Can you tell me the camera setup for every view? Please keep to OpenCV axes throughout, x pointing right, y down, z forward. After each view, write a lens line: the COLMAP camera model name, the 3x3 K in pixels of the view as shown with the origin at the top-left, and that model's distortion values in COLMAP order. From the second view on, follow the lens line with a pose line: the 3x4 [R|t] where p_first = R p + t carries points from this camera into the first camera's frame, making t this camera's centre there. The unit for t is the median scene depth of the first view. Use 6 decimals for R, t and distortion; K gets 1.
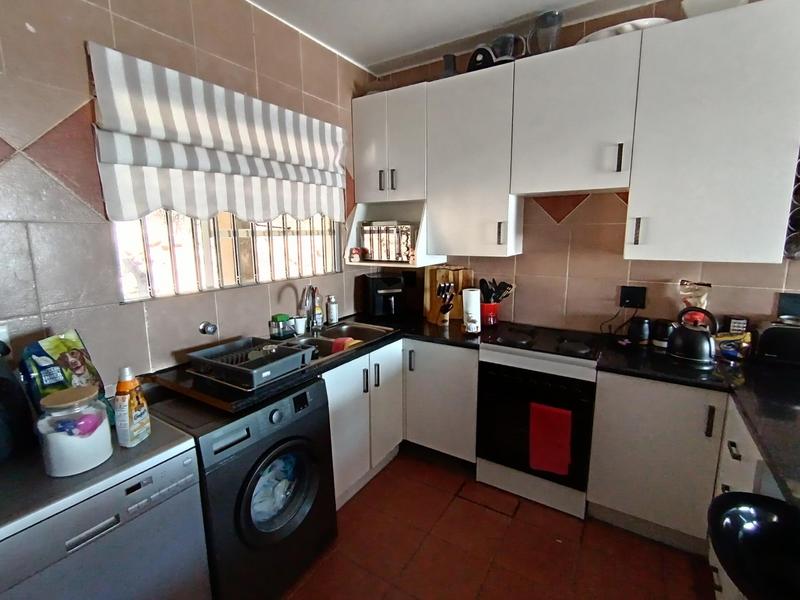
lens RADIAL K [[386.0, 0, 408.5], [0, 386.0, 298.1], [0, 0, 1]] dist [-0.003662, -0.001135]
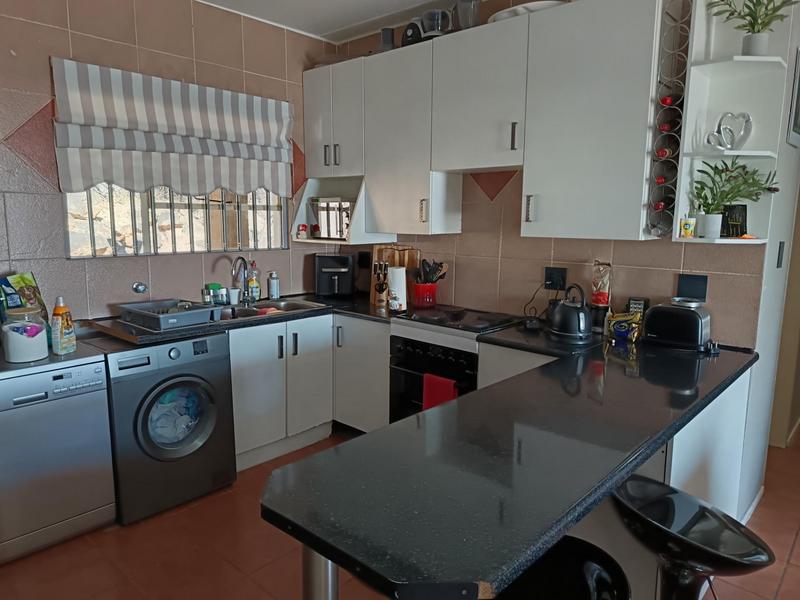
lens RADIAL K [[558.5, 0, 399.3], [0, 558.5, 303.4], [0, 0, 1]] dist [0.037341, -0.038056]
pose [[0.983630, 0.043414, -0.174892, 0.504016], [-0.045814, 0.998903, -0.009705, 0.101088], [0.174279, 0.017559, 0.984540, -0.481607]]
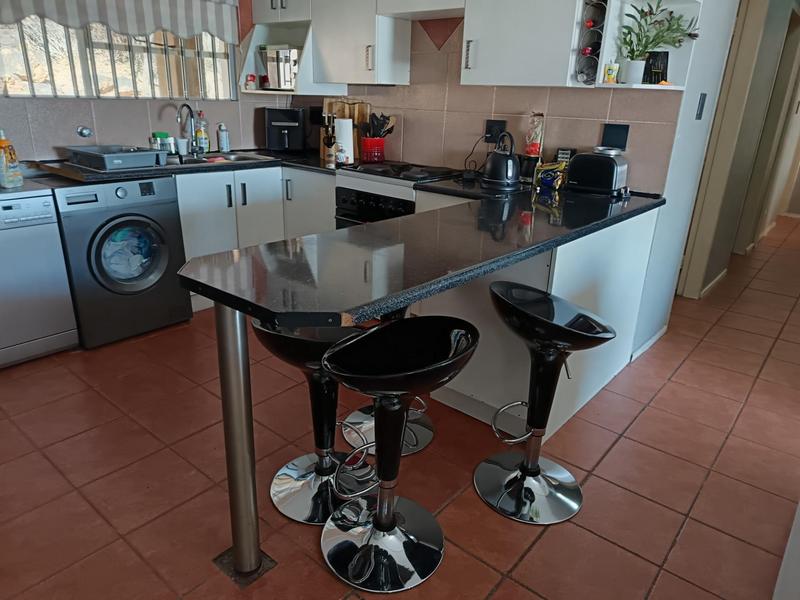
lens RADIAL K [[558.5, 0, 396.6], [0, 558.5, 302.4], [0, 0, 1]] dist [0.037341, -0.038056]
pose [[0.988465, 0.088468, -0.122924, 0.618195], [-0.064030, 0.979660, 0.190174, 0.189941], [0.137248, -0.180110, 0.974024, -0.569408]]
